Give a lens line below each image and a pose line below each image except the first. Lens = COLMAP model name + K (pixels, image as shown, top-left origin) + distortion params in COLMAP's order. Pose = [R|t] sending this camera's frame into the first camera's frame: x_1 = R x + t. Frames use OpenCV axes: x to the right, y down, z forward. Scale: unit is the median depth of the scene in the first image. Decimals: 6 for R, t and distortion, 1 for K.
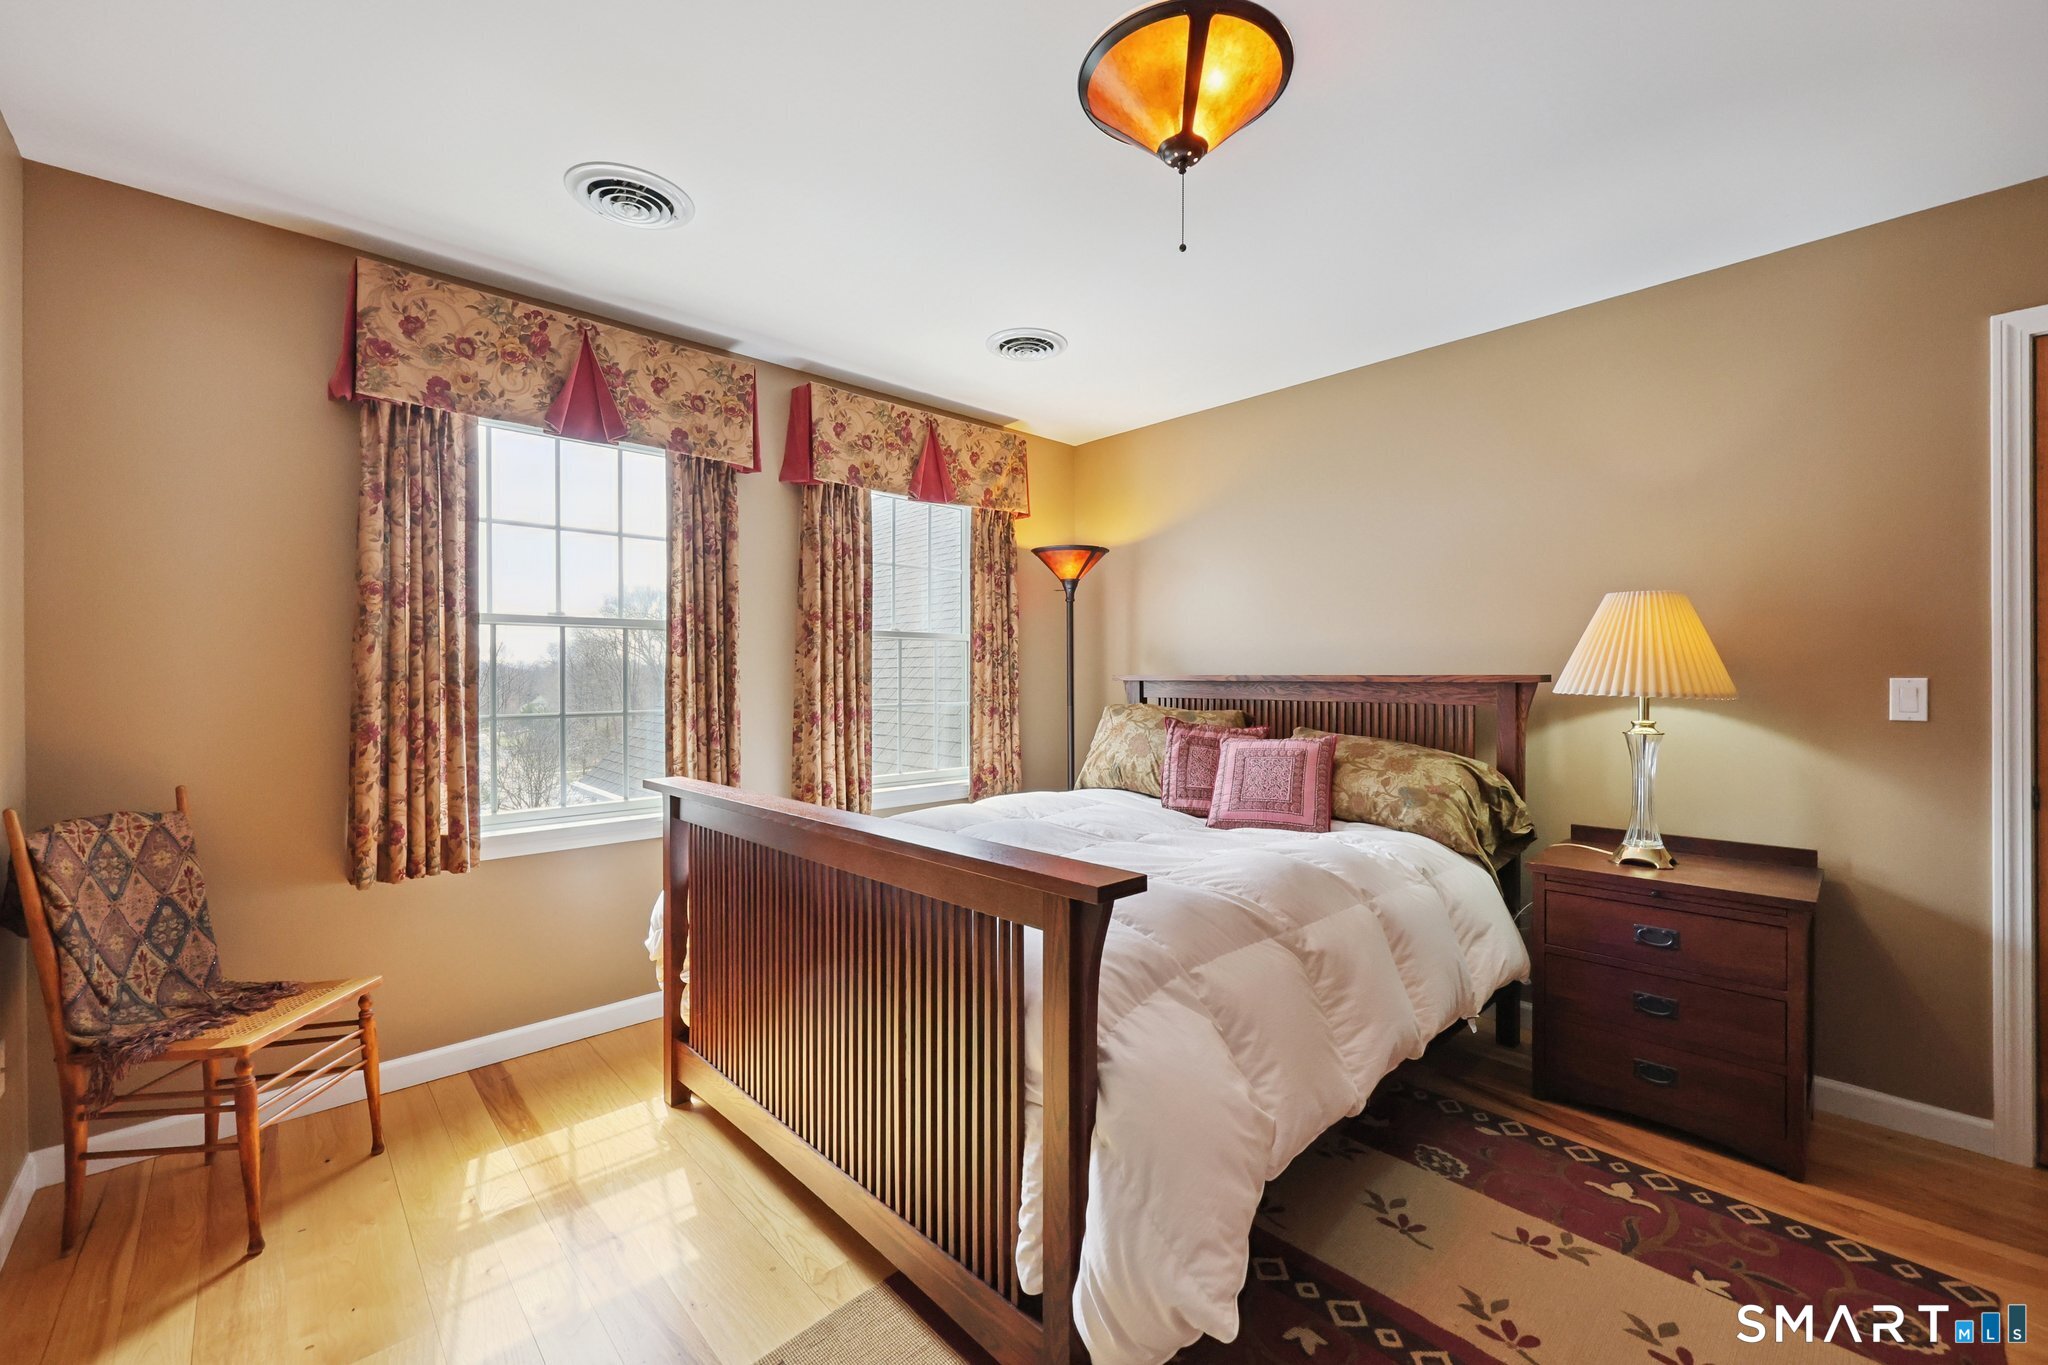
lens RADIAL K [[820.2, 0, 1028.0], [0, 820.2, 676.1], [0, 0, 1]] dist [0.000108, 0.000185]
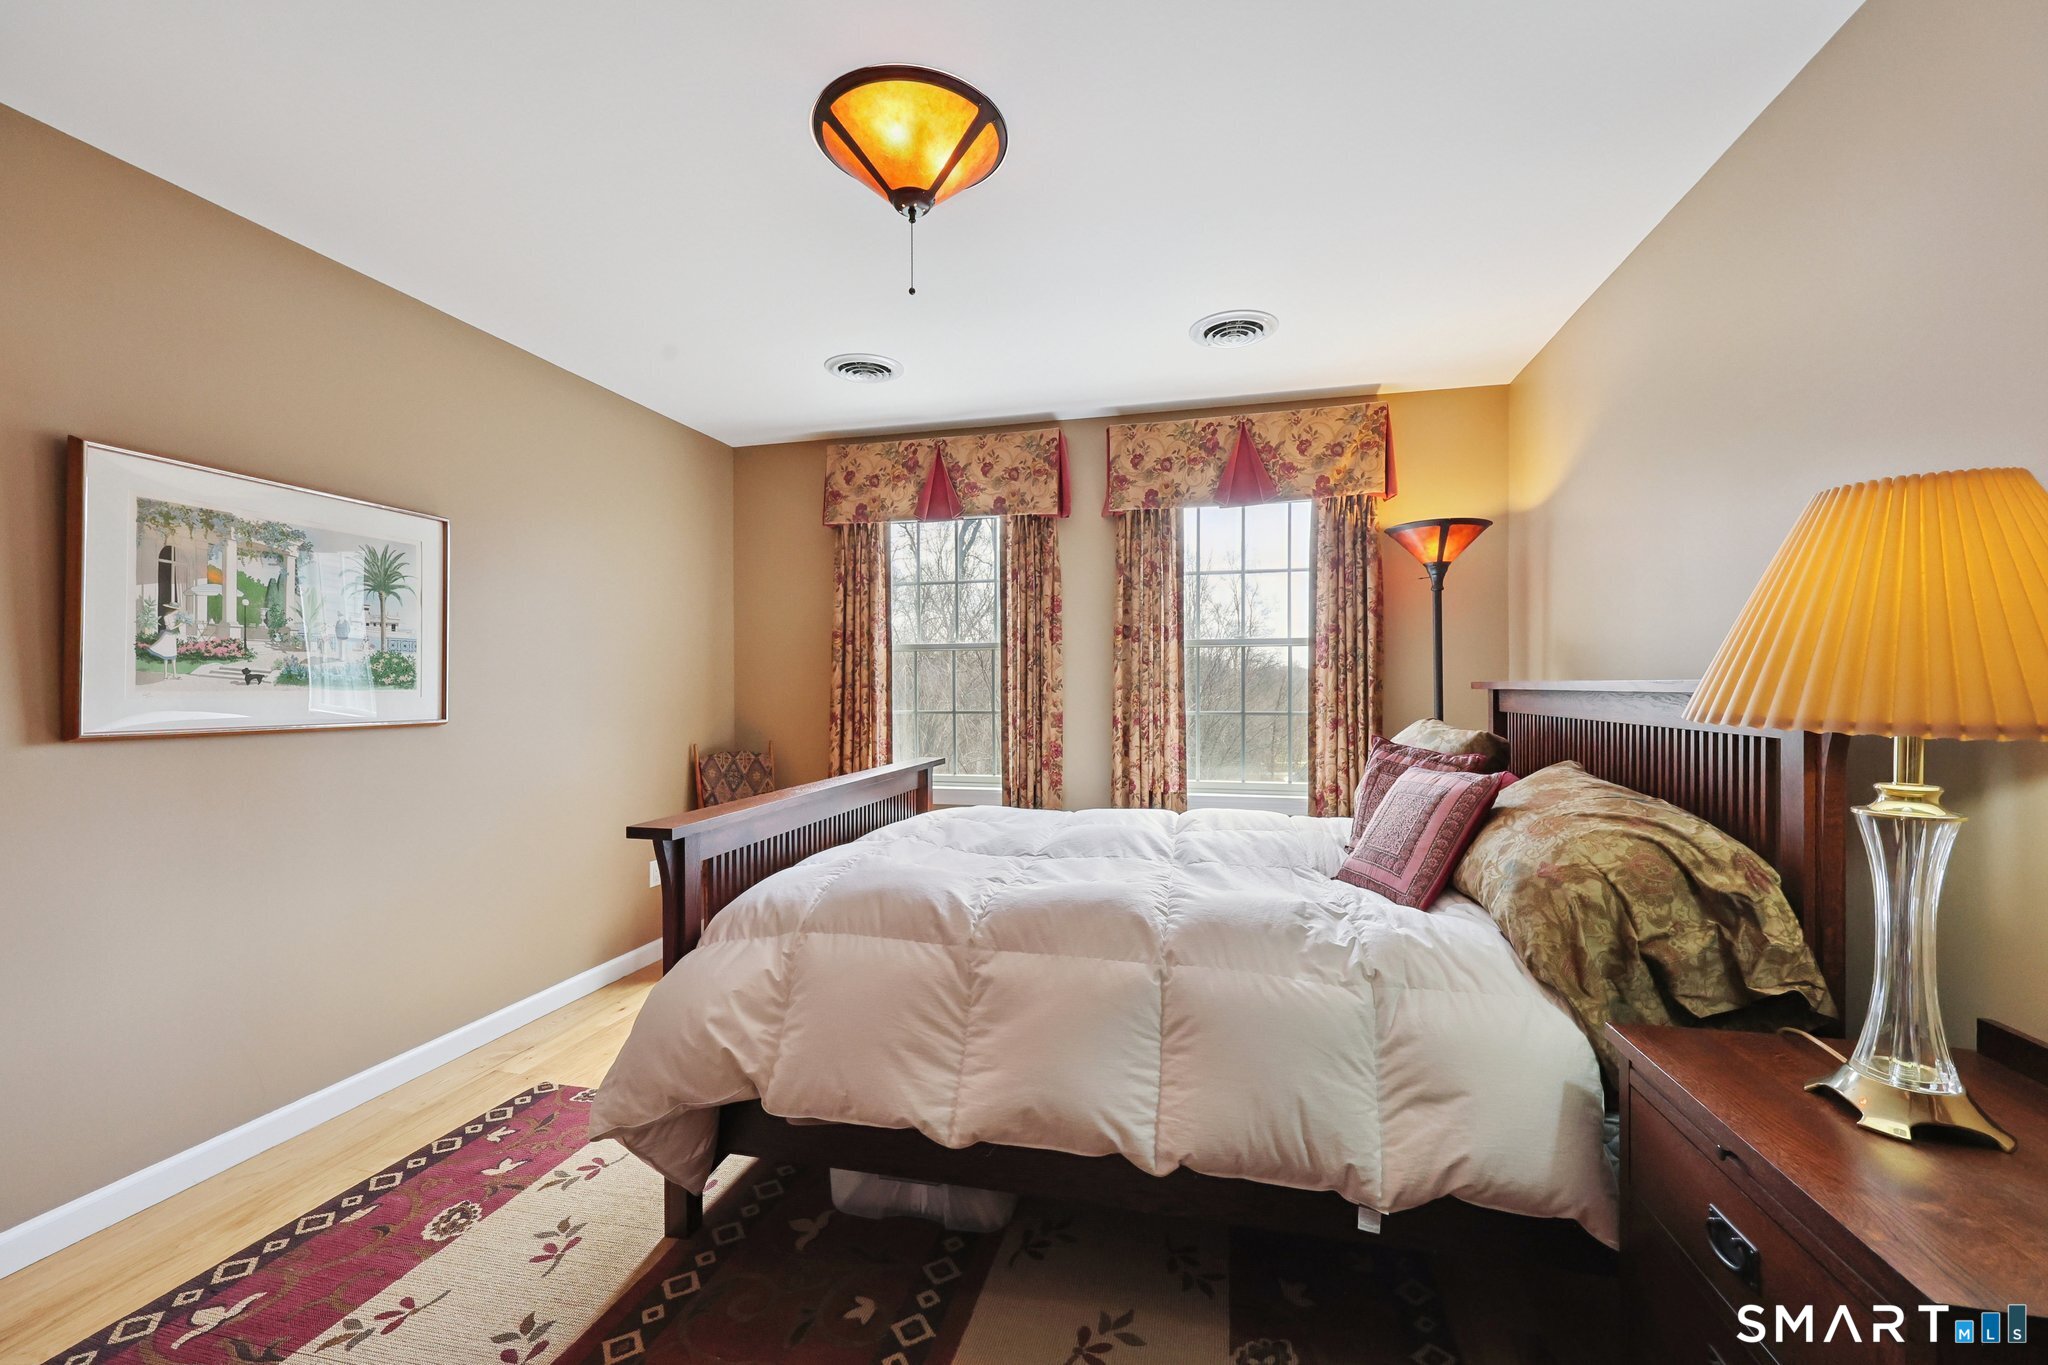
lens RADIAL K [[820.2, 0, 1029.3], [0, 820.2, 684.4], [0, 0, 1]] dist [0.000108, 0.000185]
pose [[0.551641, -0.001674, -0.834080, 0.682198], [0.003628, 0.999993, 0.000393, -0.000701], [0.834074, -0.003242, 0.551643, 0.303267]]
